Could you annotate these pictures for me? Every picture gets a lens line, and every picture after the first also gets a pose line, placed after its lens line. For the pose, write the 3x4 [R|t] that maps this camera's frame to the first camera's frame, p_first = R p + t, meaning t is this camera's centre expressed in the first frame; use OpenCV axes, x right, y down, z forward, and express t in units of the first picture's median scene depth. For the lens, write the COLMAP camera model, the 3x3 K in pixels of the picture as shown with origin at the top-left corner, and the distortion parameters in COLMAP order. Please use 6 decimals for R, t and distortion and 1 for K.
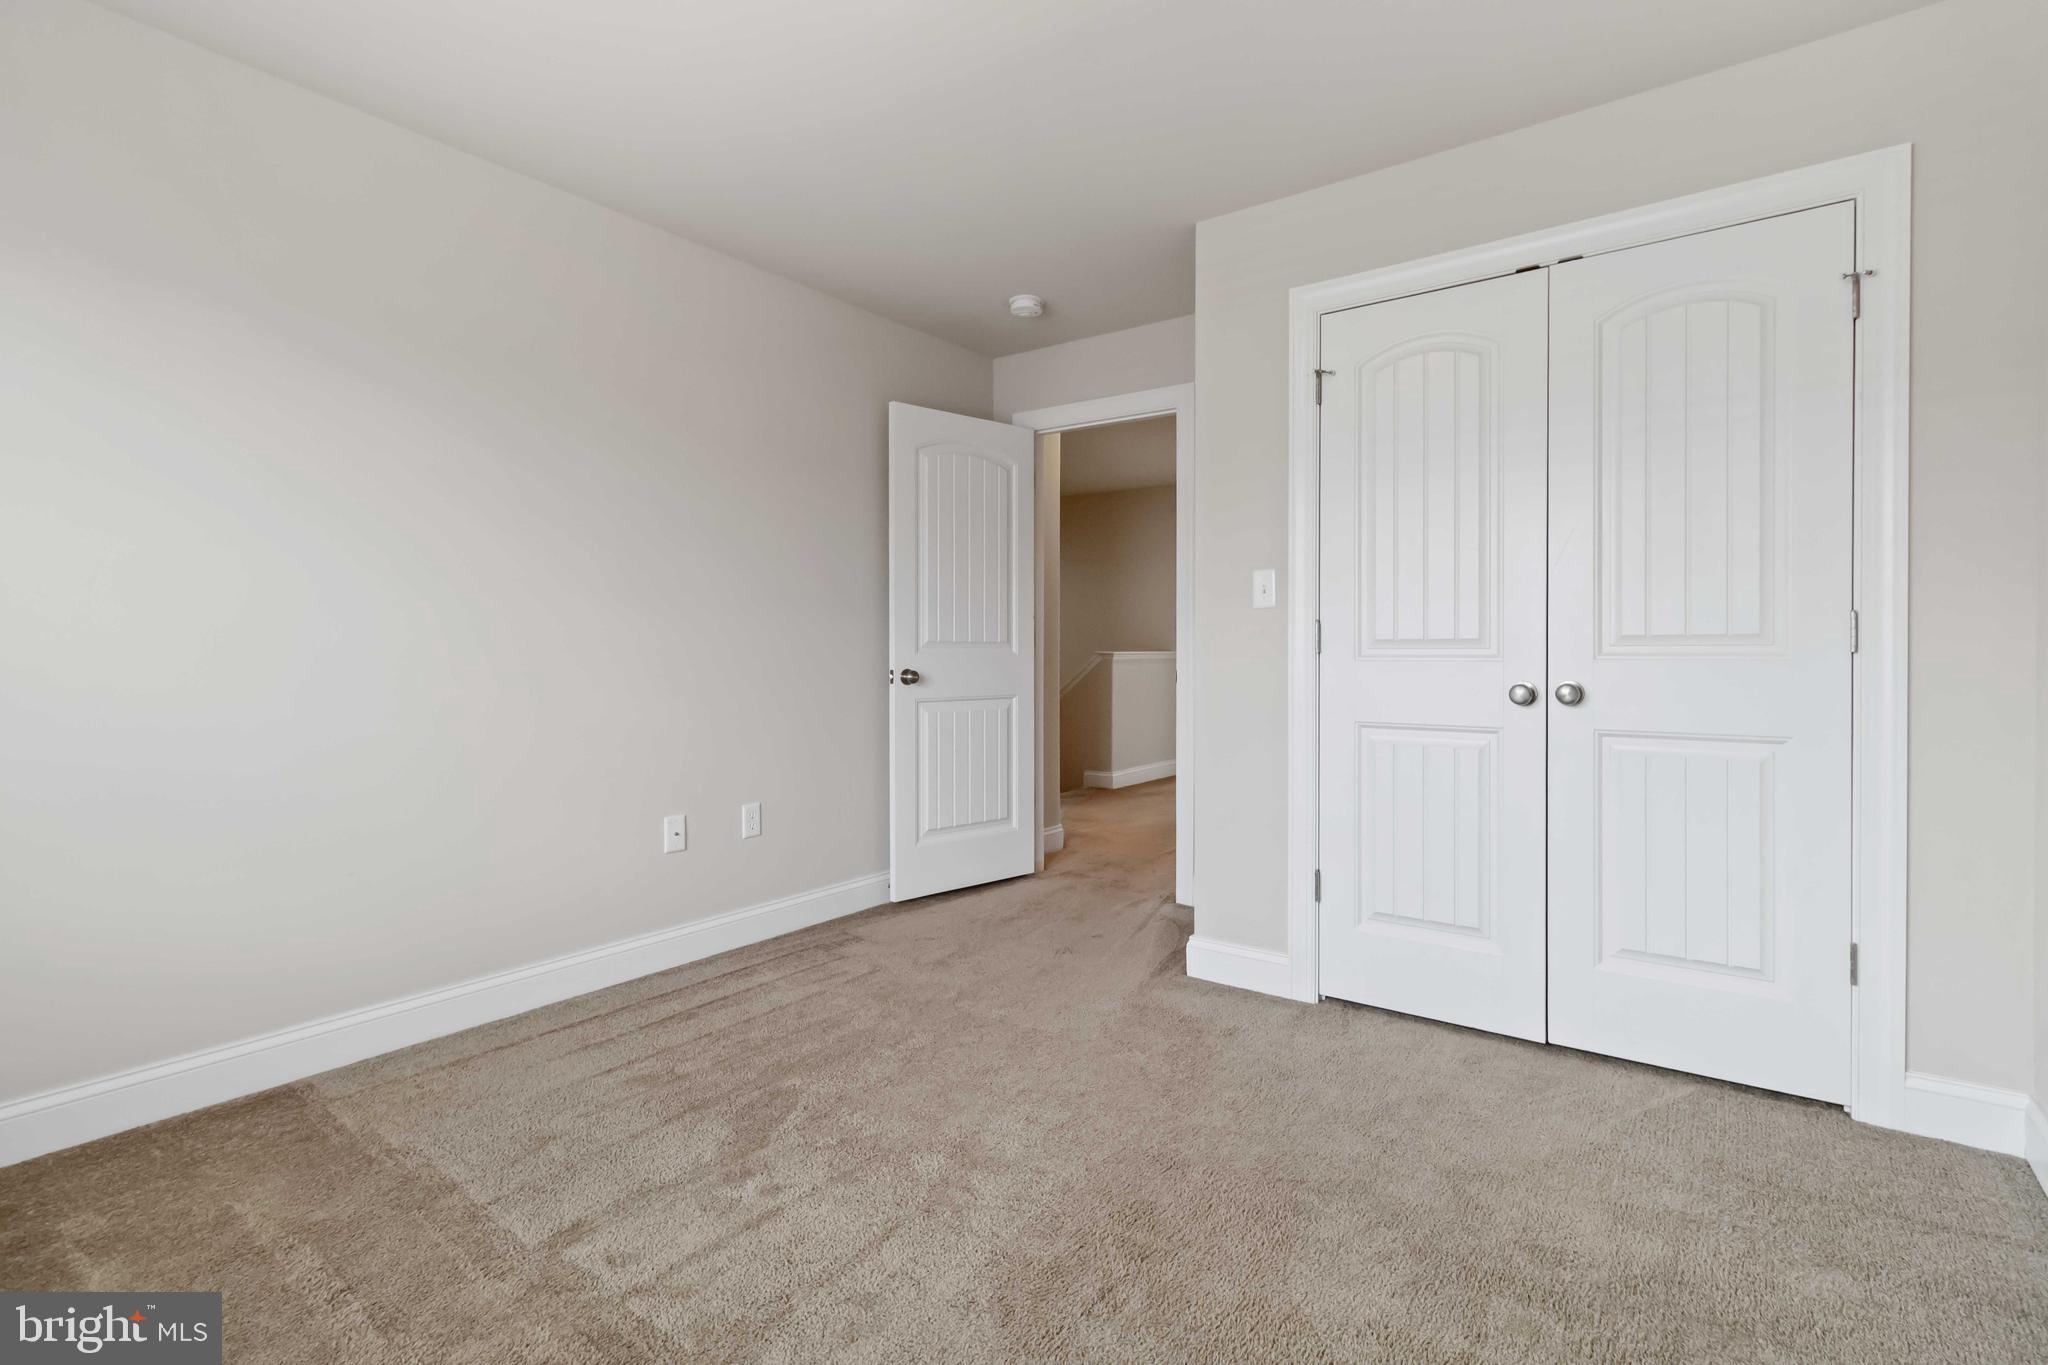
lens RADIAL K [[1316.9, 0, 1024.0], [0, 1316.9, 682.5], [0, 0, 1]] dist [-0.000612, 0.000127]
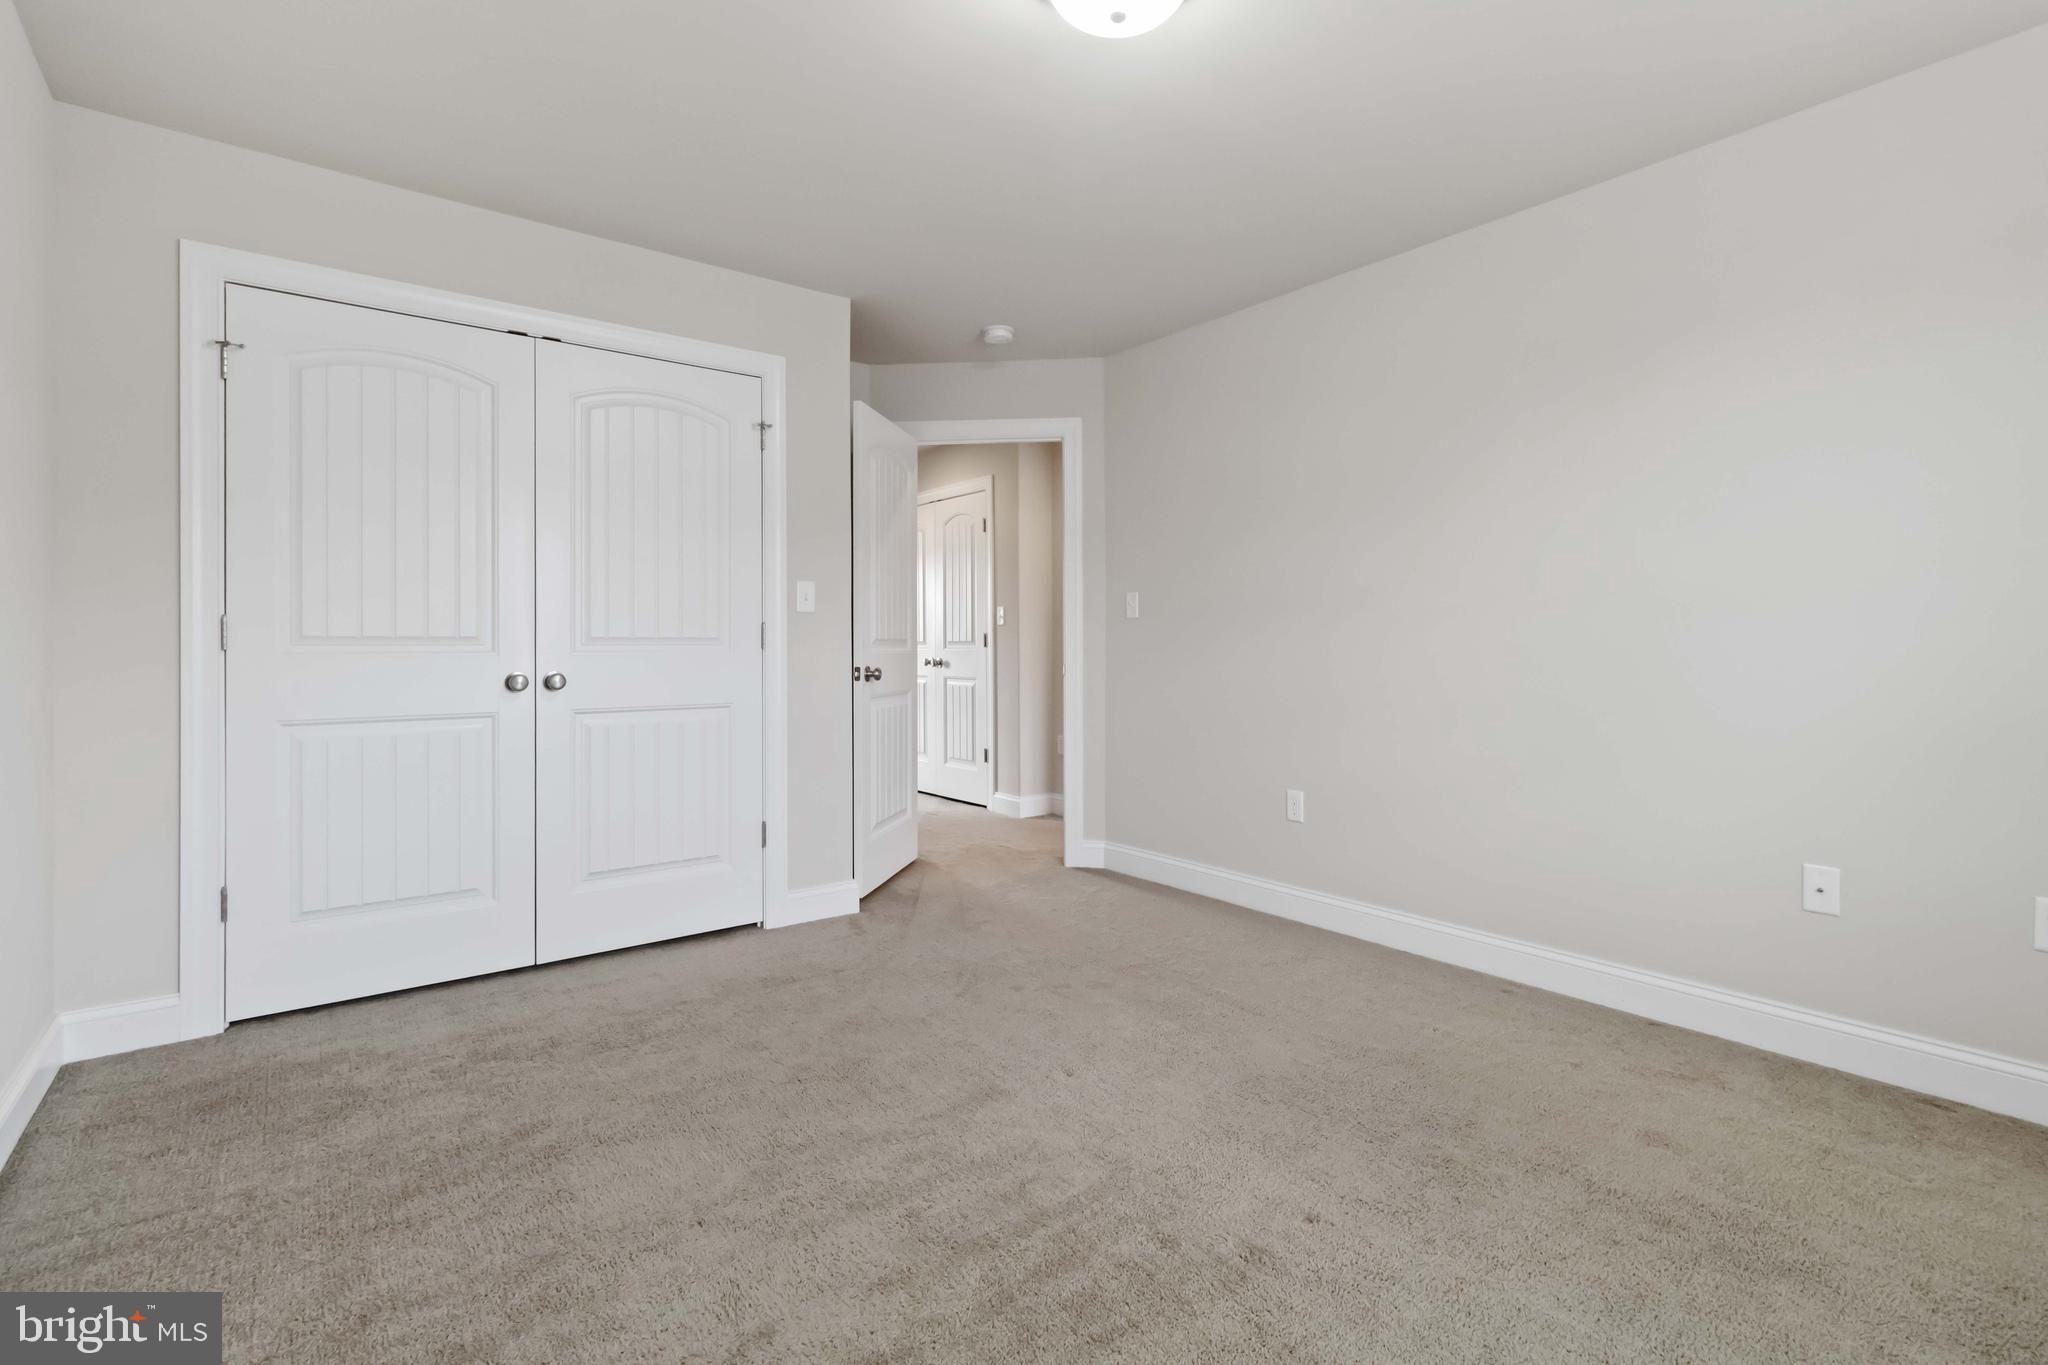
lens RADIAL K [[946.5, 0, 1034.9], [0, 946.5, 646.8], [0, 0, 1]] dist [-0.000520, 0.000000]
pose [[0.111927, 0.000805, 0.993716, -0.448278], [0.022314, 0.999745, -0.003323, -0.011178], [-0.993466, 0.022546, 0.111881, 0.446569]]
